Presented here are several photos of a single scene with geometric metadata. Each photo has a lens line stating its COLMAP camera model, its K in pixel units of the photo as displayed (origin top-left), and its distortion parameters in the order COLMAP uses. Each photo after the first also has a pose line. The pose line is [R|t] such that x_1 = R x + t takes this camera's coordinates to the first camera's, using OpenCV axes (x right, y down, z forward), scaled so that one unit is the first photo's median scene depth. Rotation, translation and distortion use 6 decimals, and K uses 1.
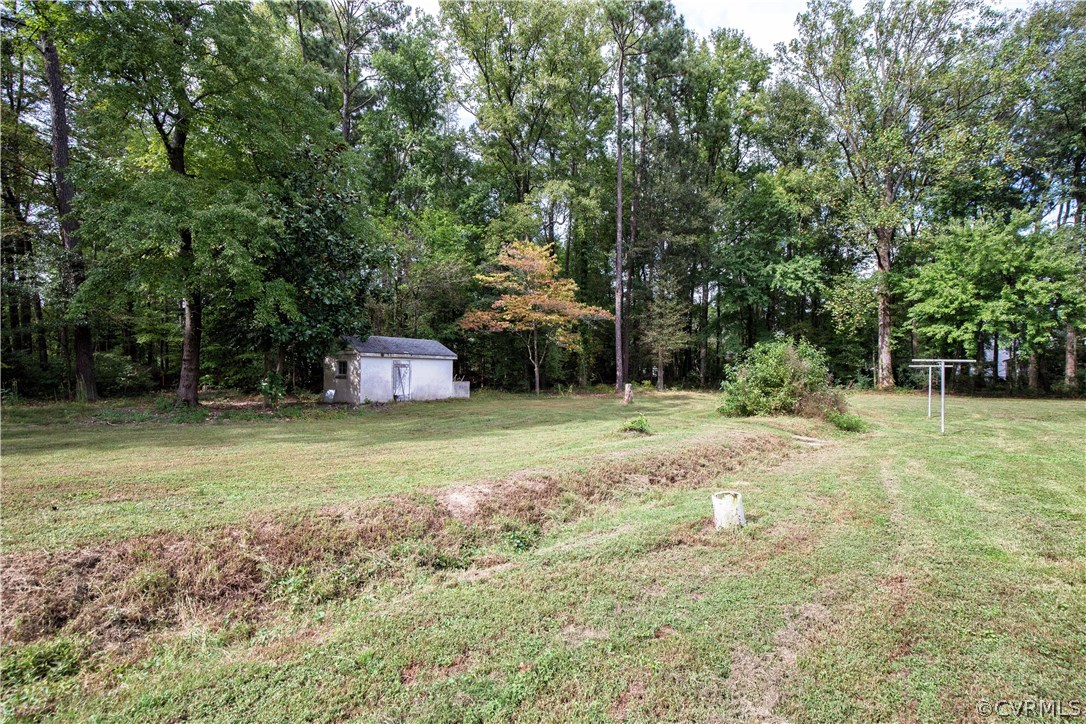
lens RADIAL K [[502.4, 0, 544.7], [0, 502.4, 367.9], [0, 0, 1]] dist [-0.029512, -0.000346]
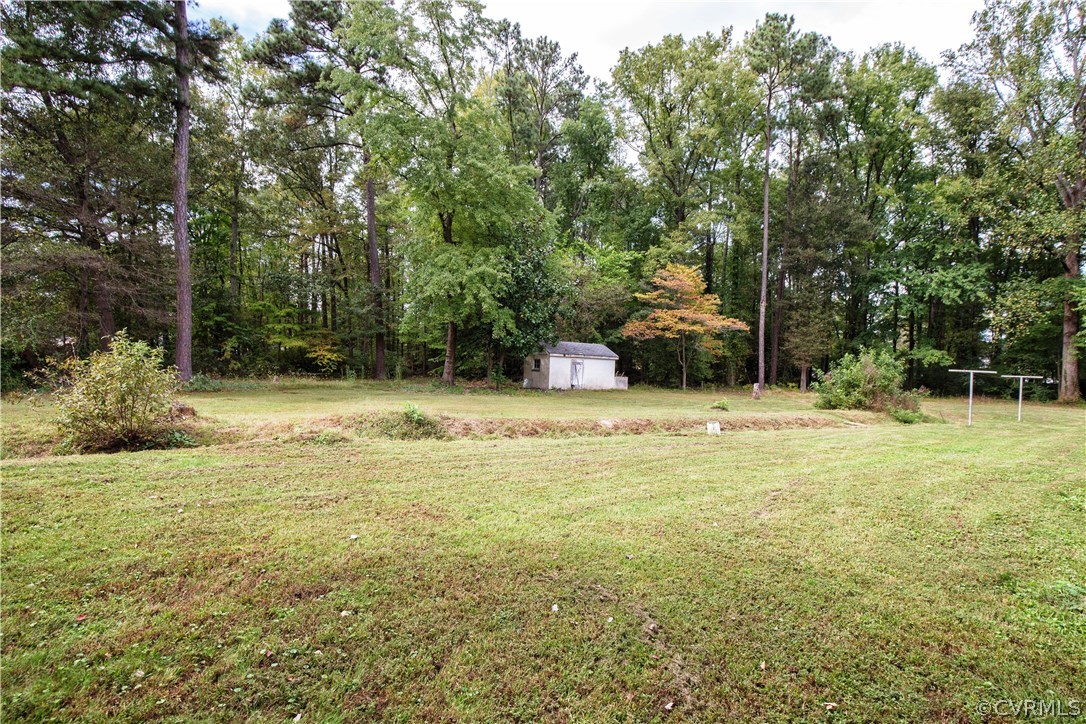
lens RADIAL K [[502.4, 0, 543.8], [0, 502.4, 367.5], [0, 0, 1]] dist [-0.029512, -0.000346]
pose [[0.943600, 0.029752, -0.329747, 0.067929], [-0.028621, 0.999556, 0.008286, -0.001425], [0.329847, 0.001619, 0.944033, -0.272691]]
